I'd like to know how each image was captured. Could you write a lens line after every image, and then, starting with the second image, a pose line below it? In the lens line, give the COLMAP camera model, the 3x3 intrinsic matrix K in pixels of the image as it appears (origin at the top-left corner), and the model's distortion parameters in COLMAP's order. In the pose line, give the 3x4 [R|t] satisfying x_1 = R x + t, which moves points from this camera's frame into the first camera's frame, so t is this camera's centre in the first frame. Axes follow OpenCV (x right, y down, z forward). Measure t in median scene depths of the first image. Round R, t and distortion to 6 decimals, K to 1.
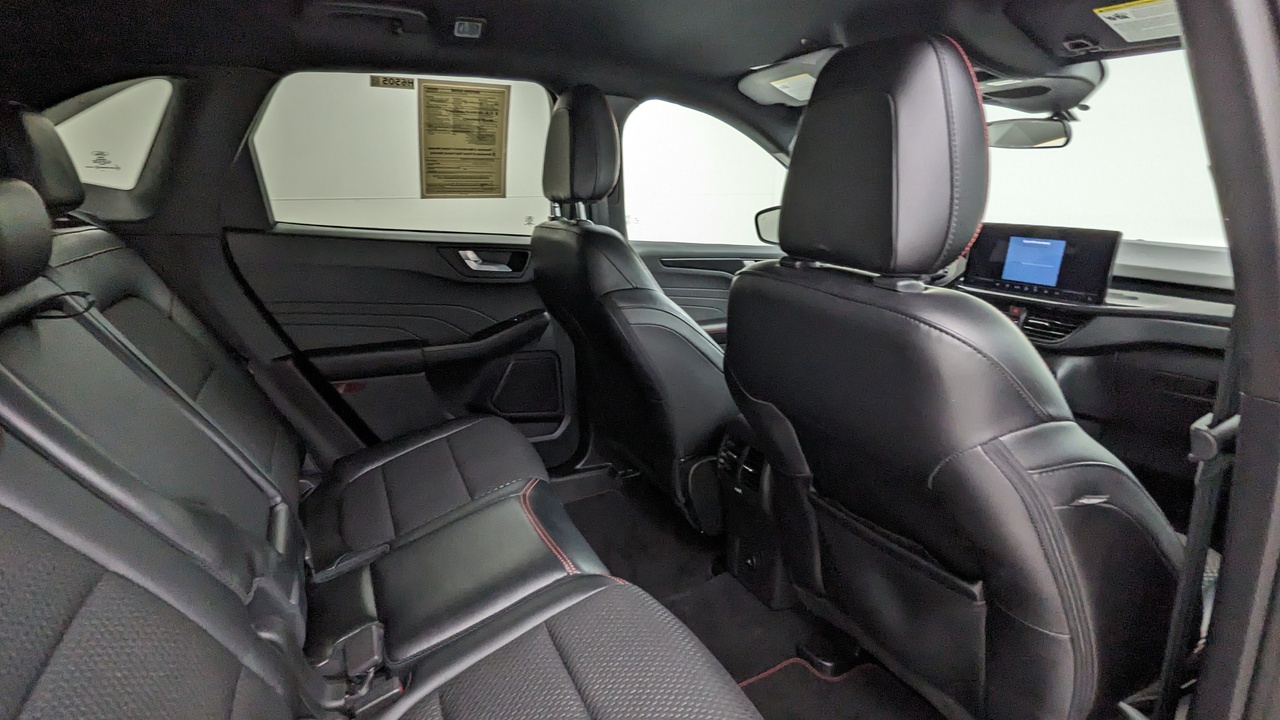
lens RADIAL K [[620.1, 0, 640.0], [0, 620.1, 360.0], [0, 0, 1]] dist [0.000196, 0.000336]
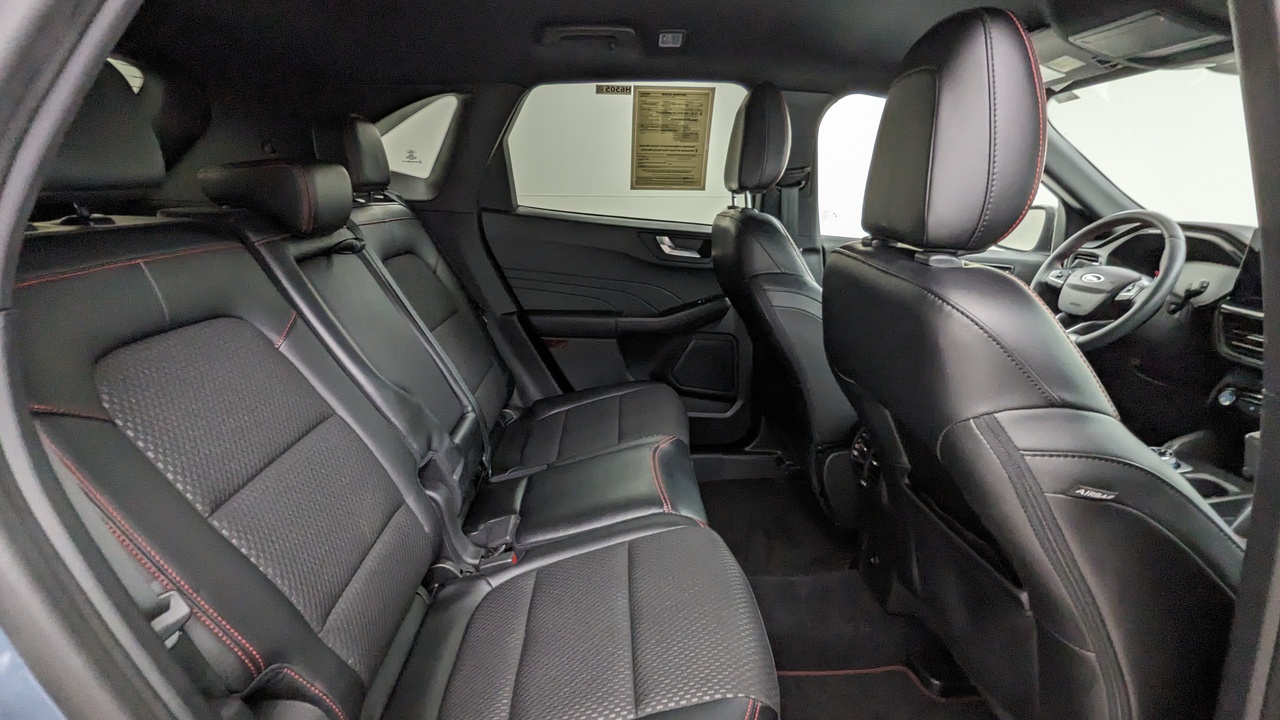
lens RADIAL K [[620.1, 0, 640.0], [0, 620.1, 360.0], [0, 0, 1]] dist [0.000196, 0.000336]
pose [[0.911894, 0.120775, -0.392254, 0.177503], [-0.123773, 0.992152, 0.017742, 0.037241], [0.391319, 0.032371, 0.919686, -0.052195]]
